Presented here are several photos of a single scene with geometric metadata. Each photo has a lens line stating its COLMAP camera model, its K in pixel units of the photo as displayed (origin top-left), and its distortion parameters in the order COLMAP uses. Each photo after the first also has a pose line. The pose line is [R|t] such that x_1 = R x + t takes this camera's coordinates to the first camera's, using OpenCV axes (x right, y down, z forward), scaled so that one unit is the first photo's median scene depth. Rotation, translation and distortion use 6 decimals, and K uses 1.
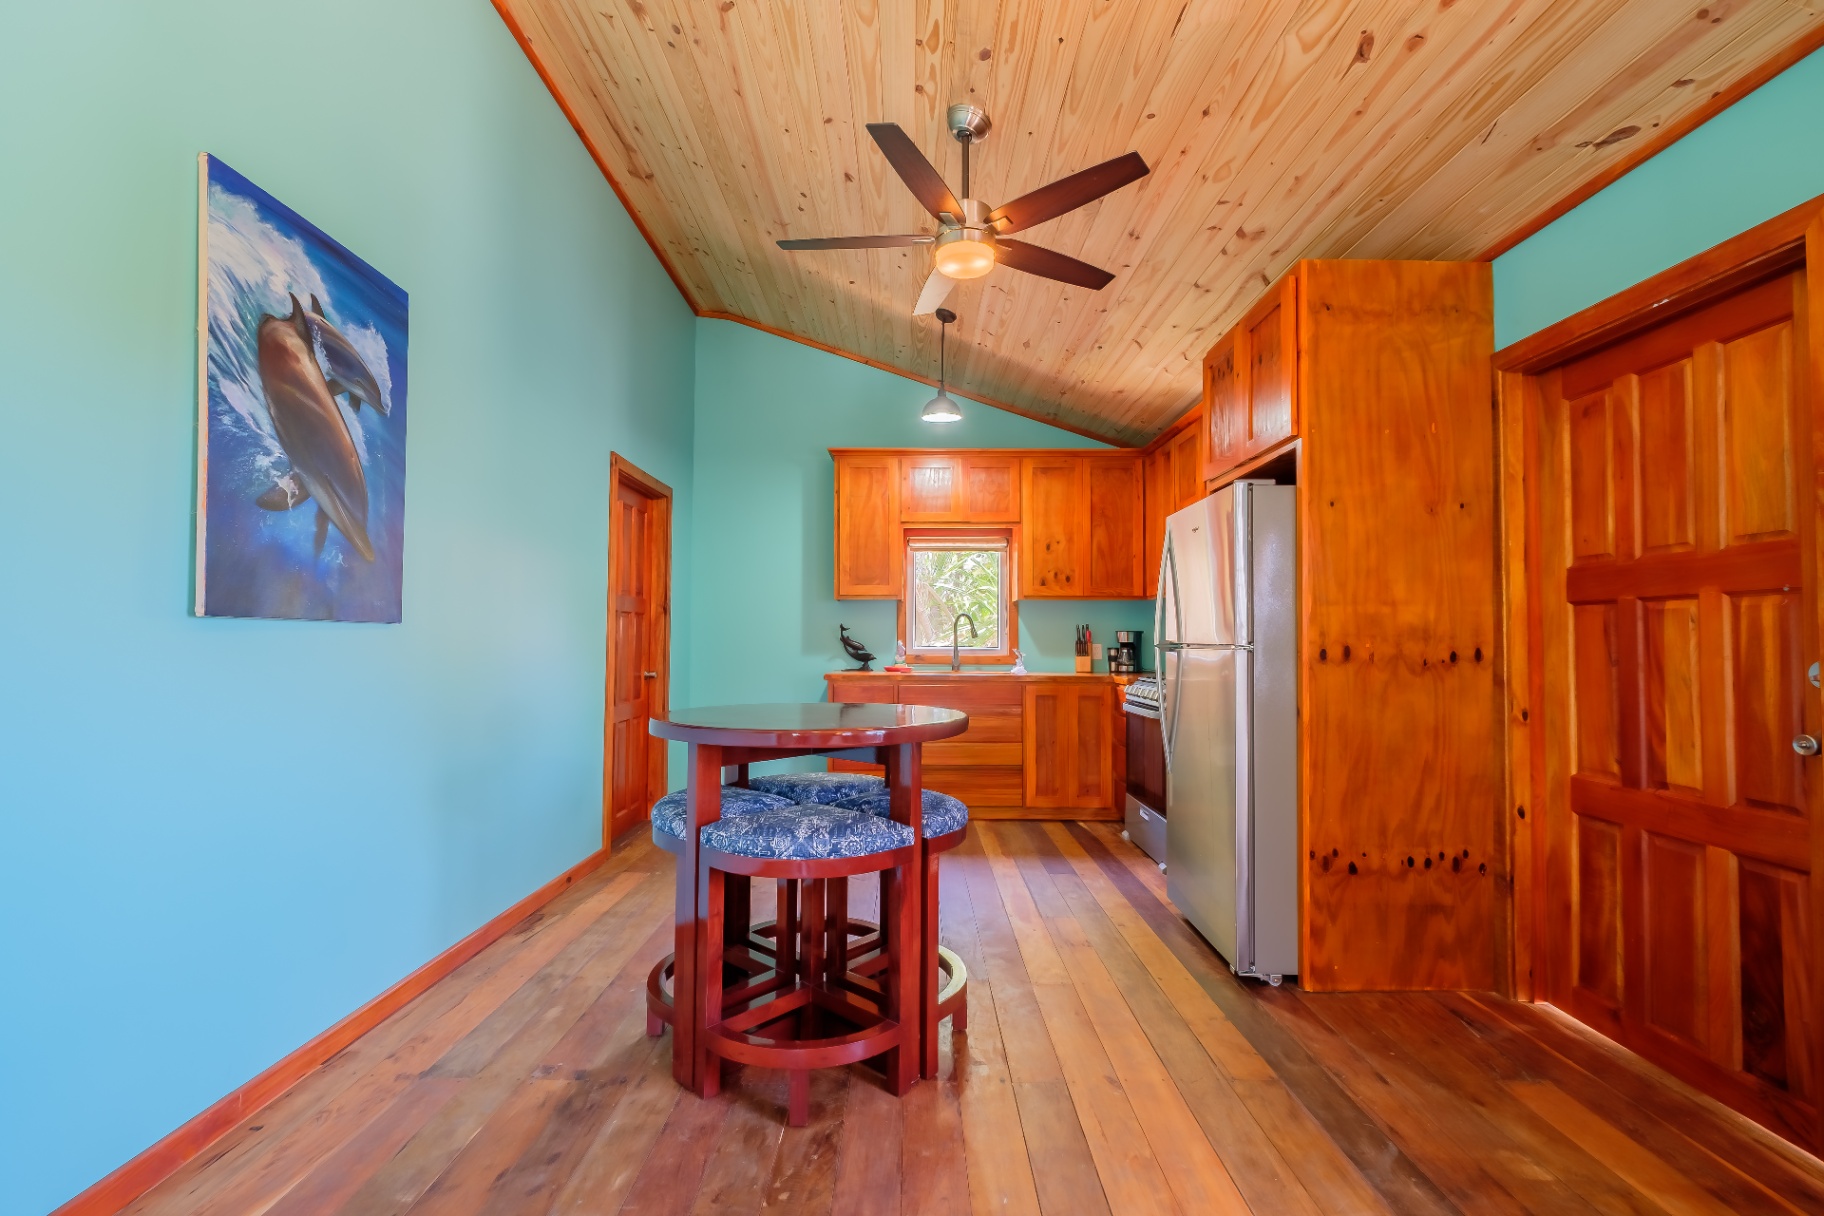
lens RADIAL K [[790.8, 0, 912.1], [0, 790.8, 610.1], [0, 0, 1]] dist [-0.002204, -0.001818]
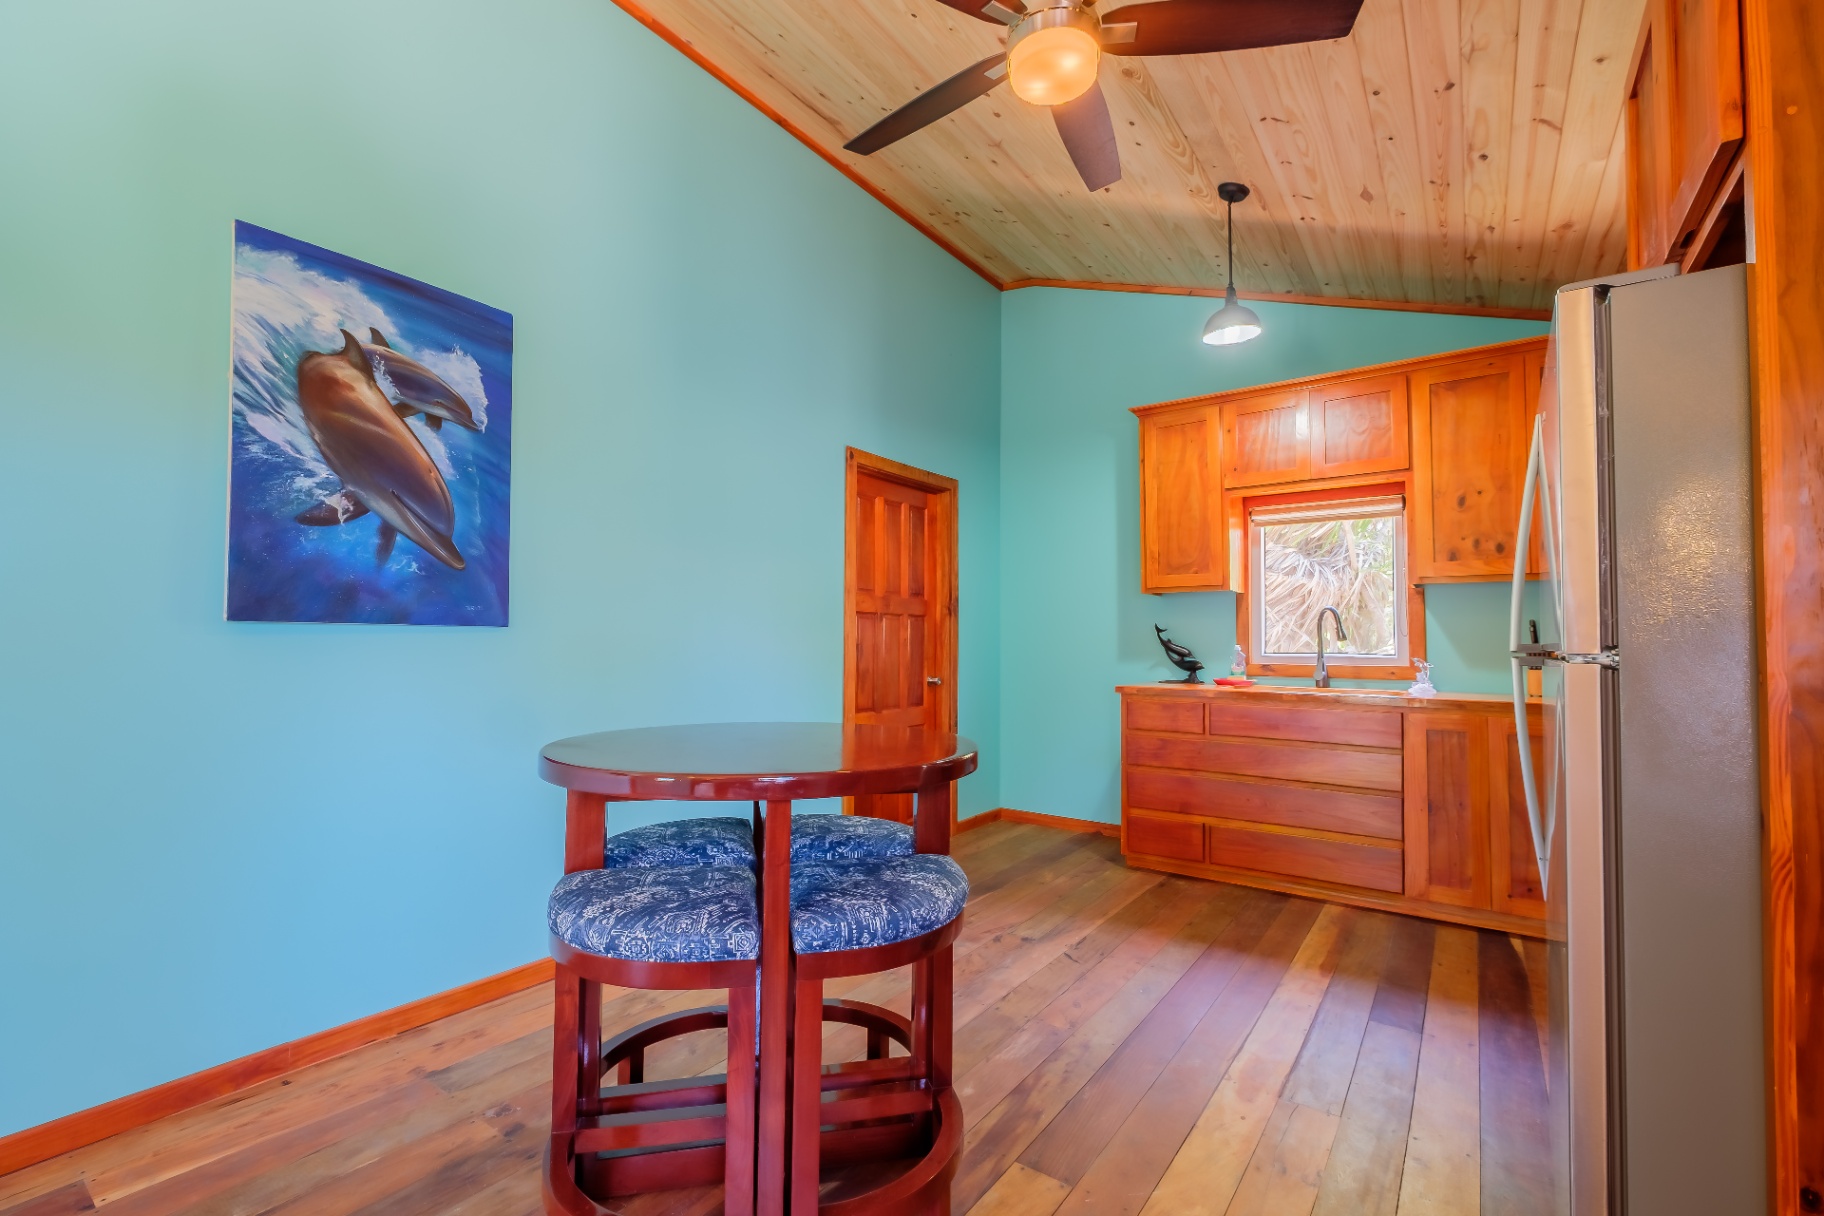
lens RADIAL K [[790.8, 0, 911.1], [0, 790.8, 610.5], [0, 0, 1]] dist [-0.001581, -0.000900]
pose [[0.810144, -0.023931, -0.585742, 0.401053], [0.020827, 0.999711, -0.012038, 0.018539], [0.585860, -0.002447, 0.810408, 0.453272]]
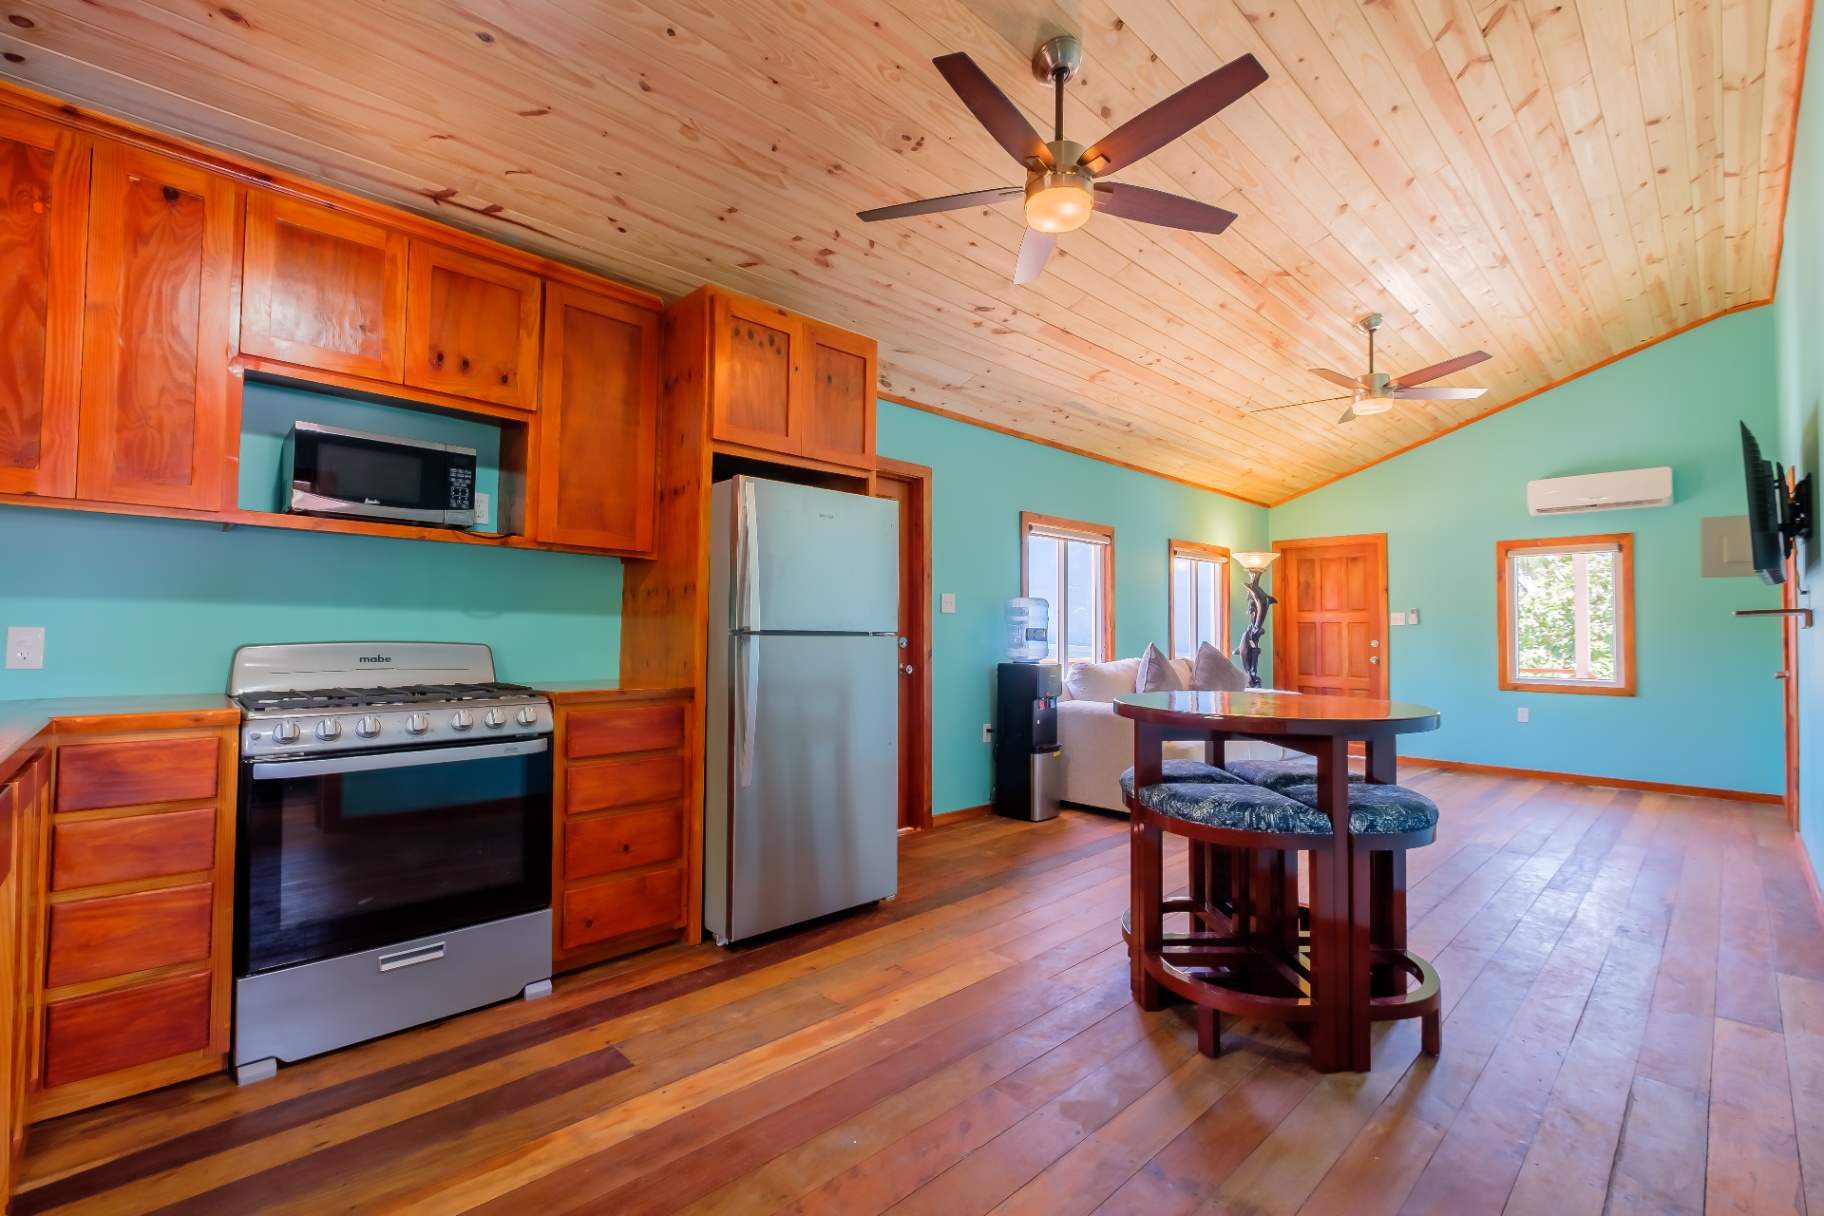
lens RADIAL K [[790.5, 0, 912.8], [0, 790.5, 609.8], [0, 0, 1]] dist [-0.002713, -0.001054]
pose [[-0.691421, 0.008948, 0.722396, -0.539454], [-0.041329, 0.997796, -0.051916, 0.077180], [-0.721269, -0.065752, -0.689527, 1.977462]]
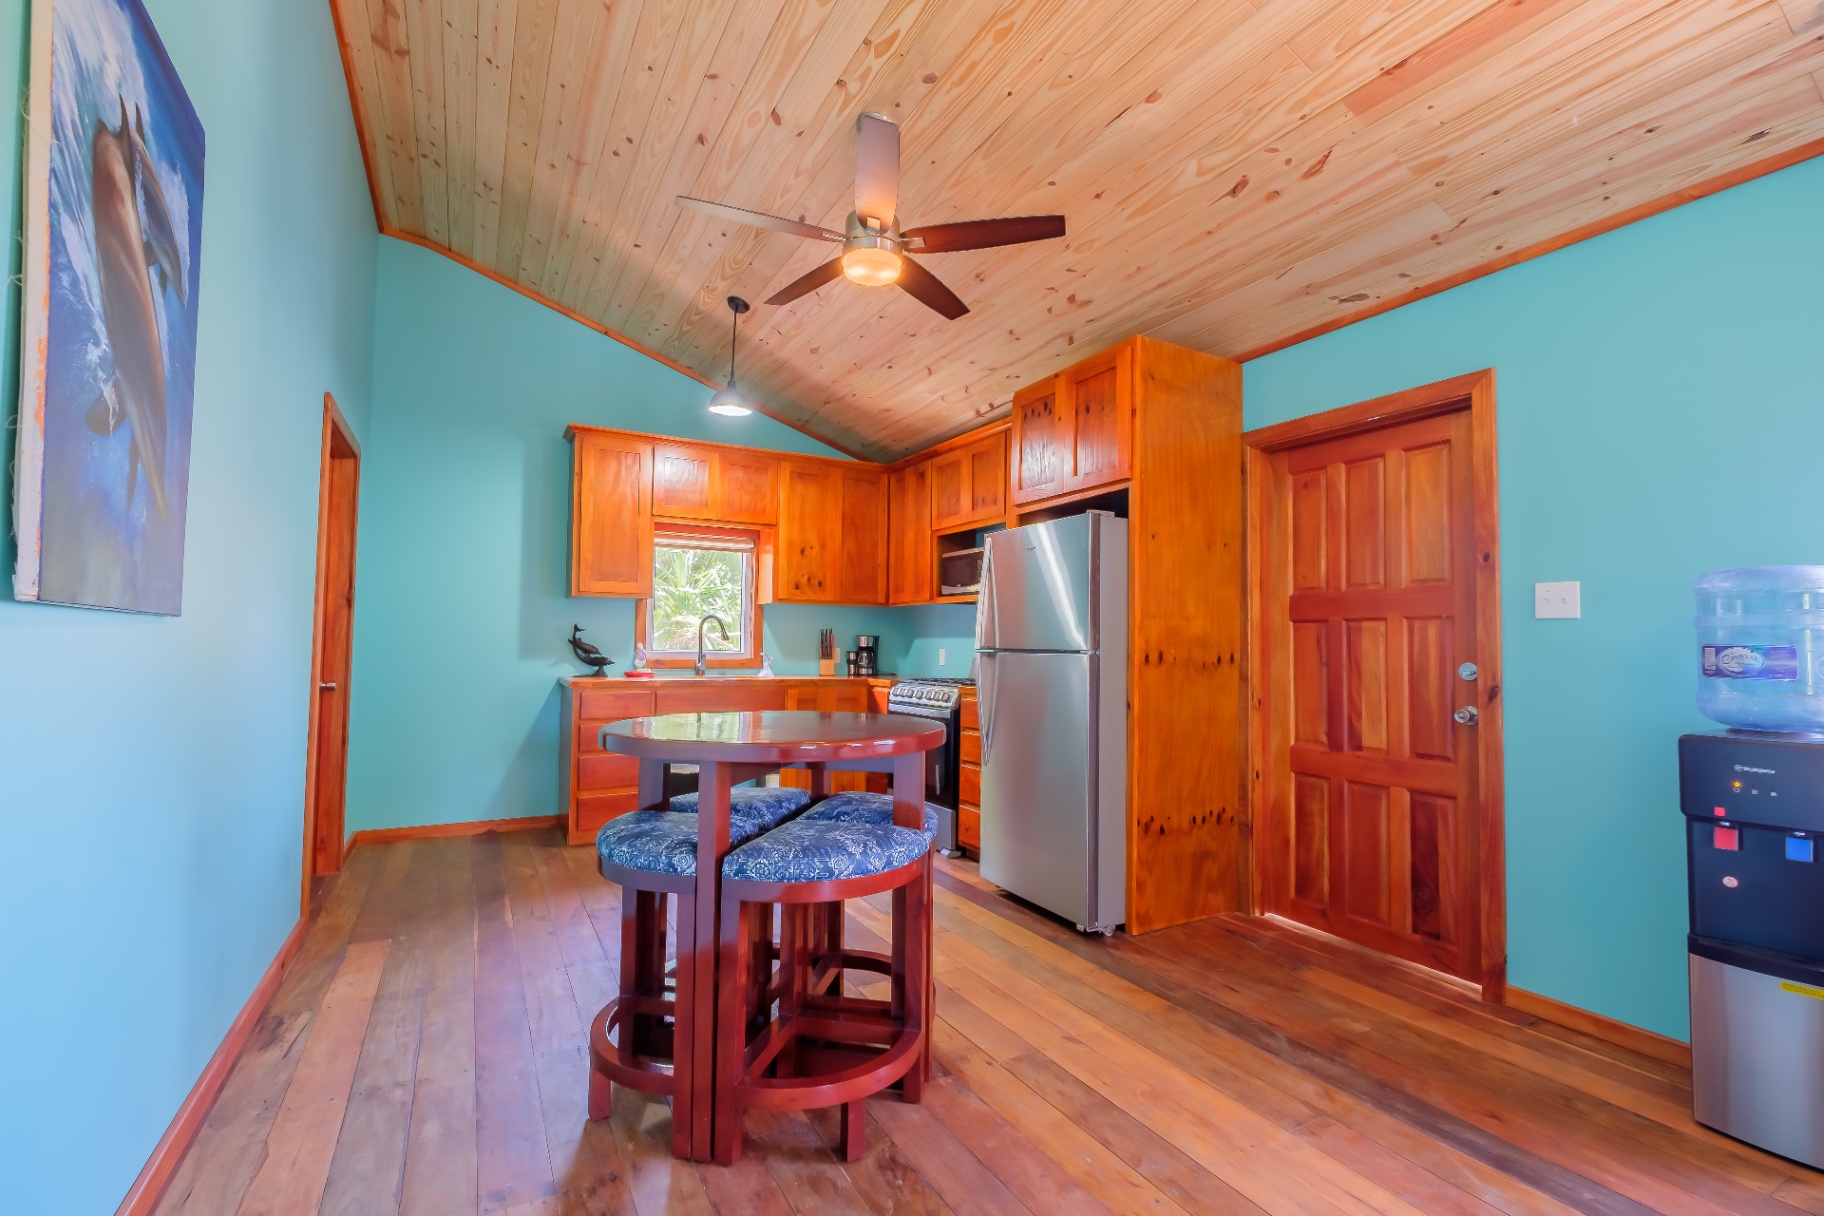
lens RADIAL K [[790.8, 0, 912.1], [0, 790.8, 610.1], [0, 0, 1]] dist [-0.002204, -0.001818]
pose [[0.874572, 0.027169, 0.484133, -0.419386], [-0.025736, 0.999623, -0.009607, 0.002327], [-0.484211, -0.004057, 0.874942, 0.106758]]
